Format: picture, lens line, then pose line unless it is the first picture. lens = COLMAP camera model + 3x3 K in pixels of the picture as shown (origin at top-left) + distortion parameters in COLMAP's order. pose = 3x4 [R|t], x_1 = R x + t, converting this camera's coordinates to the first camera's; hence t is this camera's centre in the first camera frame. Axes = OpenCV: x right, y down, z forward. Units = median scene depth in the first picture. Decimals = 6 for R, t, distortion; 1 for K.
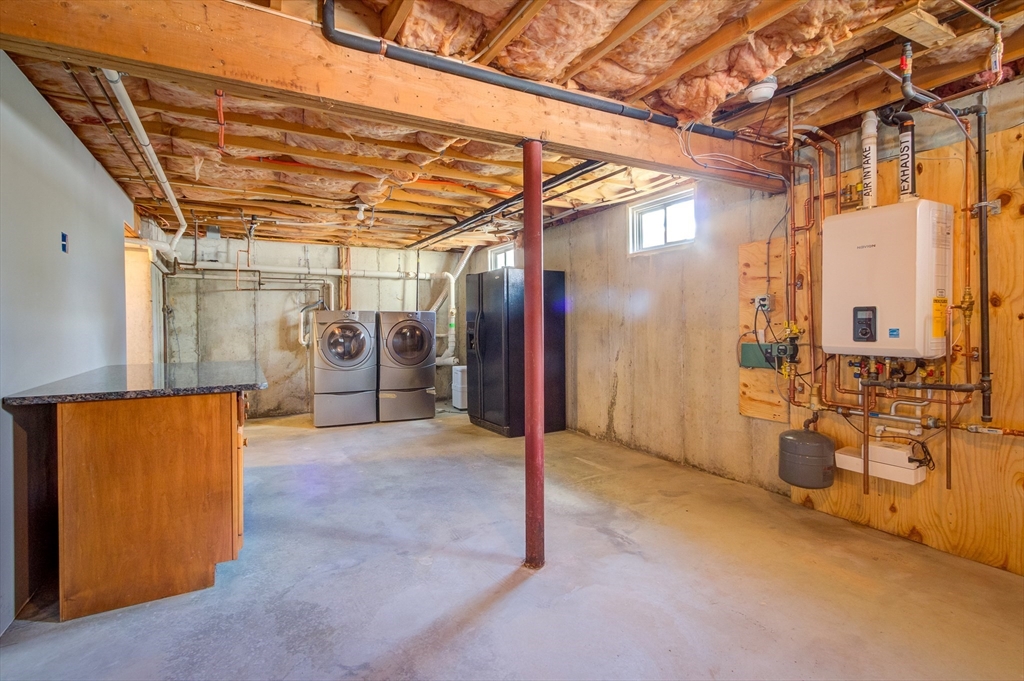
lens RADIAL K [[497.0, 0, 510.2], [0, 497.0, 332.5], [0, 0, 1]] dist [0.001861, 0.000712]
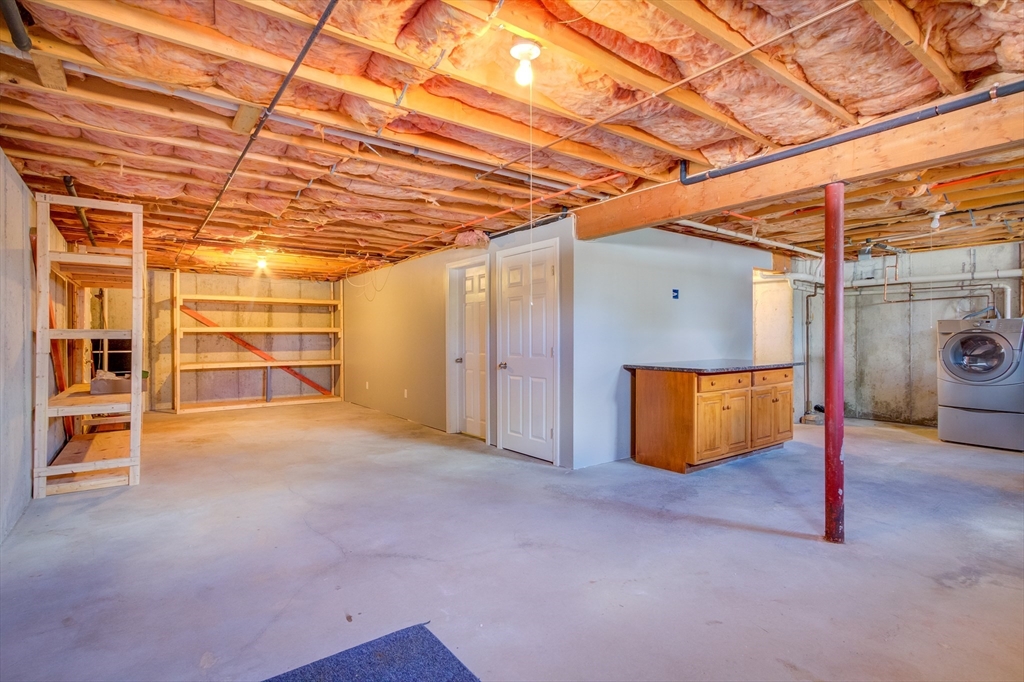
lens RADIAL K [[503.4, 0, 511.1], [0, 503.4, 337.0], [0, 0, 1]] dist [-0.000482, -0.000122]
pose [[0.138849, 0.008582, -0.990276, 0.923842], [-0.015098, 0.999865, 0.006548, -0.009230], [0.990198, 0.014042, 0.138960, 0.058706]]
